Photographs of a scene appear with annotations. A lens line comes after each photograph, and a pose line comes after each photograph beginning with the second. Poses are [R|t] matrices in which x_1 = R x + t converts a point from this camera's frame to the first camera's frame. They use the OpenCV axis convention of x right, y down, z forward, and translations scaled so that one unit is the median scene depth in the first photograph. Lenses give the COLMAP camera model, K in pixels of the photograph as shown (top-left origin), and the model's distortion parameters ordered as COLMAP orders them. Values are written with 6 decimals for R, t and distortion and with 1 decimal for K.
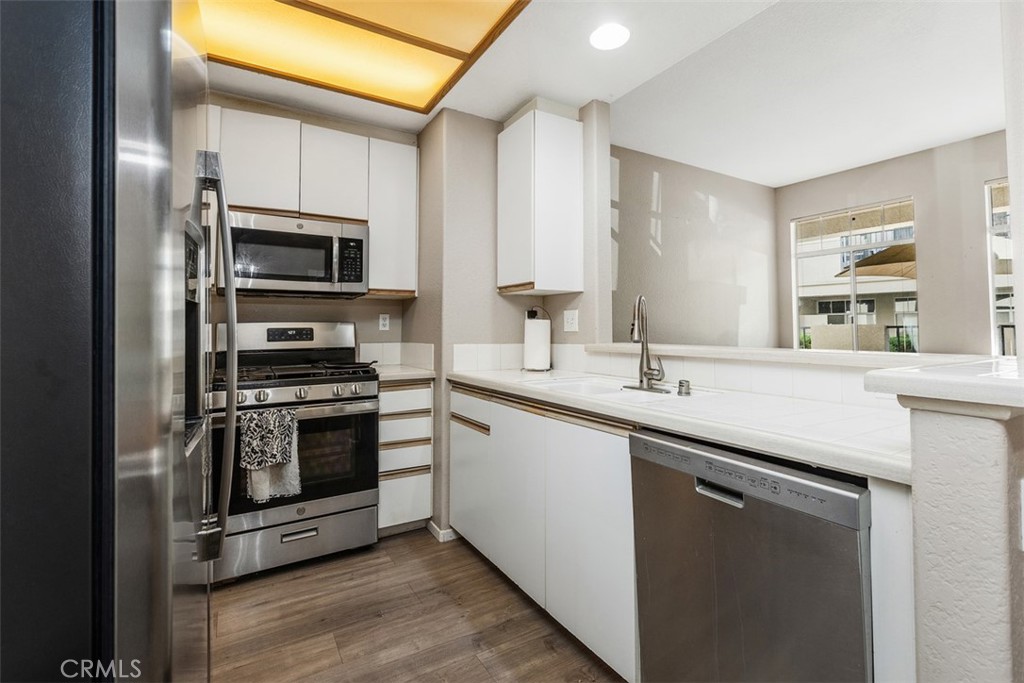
lens RADIAL K [[467.8, 0, 512.8], [0, 467.8, 306.5], [0, 0, 1]] dist [0.000038, -0.000012]
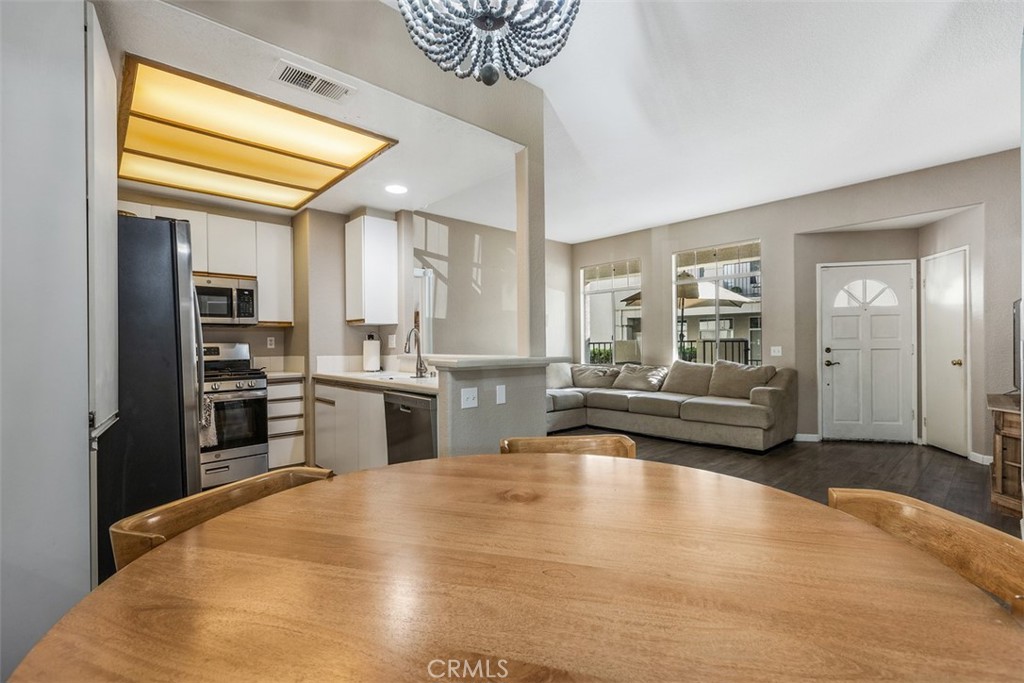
lens RADIAL K [[456.2, 0, 515.8], [0, 456.2, 344.3], [0, 0, 1]] dist [-0.000026, -0.000450]
pose [[0.977353, -0.009289, 0.211410, 0.213391], [-0.000728, 0.998883, 0.047256, -0.035606], [-0.211613, -0.046340, 0.976254, -0.686562]]
